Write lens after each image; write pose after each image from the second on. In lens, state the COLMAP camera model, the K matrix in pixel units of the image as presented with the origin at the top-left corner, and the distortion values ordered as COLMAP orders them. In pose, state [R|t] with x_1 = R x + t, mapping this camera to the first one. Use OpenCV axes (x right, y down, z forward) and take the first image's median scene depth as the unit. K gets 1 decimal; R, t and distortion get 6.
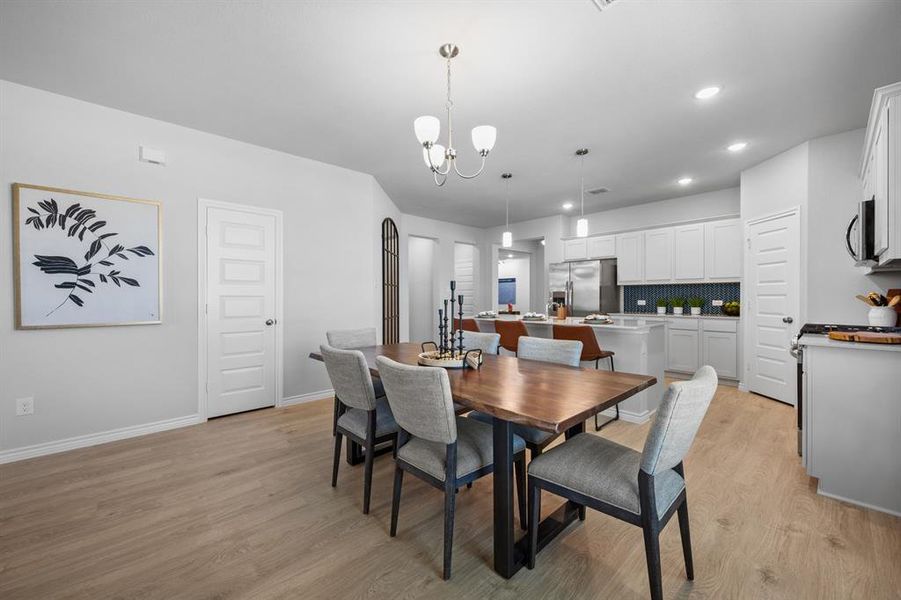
lens RADIAL K [[339.7, 0, 474.4], [0, 339.7, 297.0], [0, 0, 1]] dist [-0.000698, -0.000062]
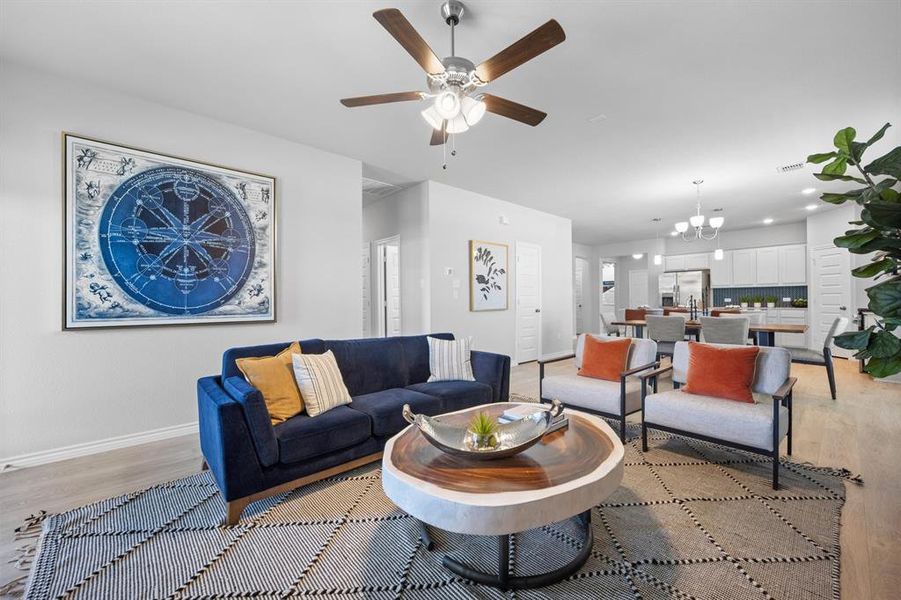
lens RADIAL K [[353.5, 0, 450.5], [0, 353.5, 300.0], [0, 0, 1]] dist [-0.000070, -0.000179]
pose [[0.999862, -0.002854, -0.016391, -0.877082], [0.002854, 0.999996, -0.000033, 0.017631], [0.016391, -0.000014, 0.999866, -0.697101]]
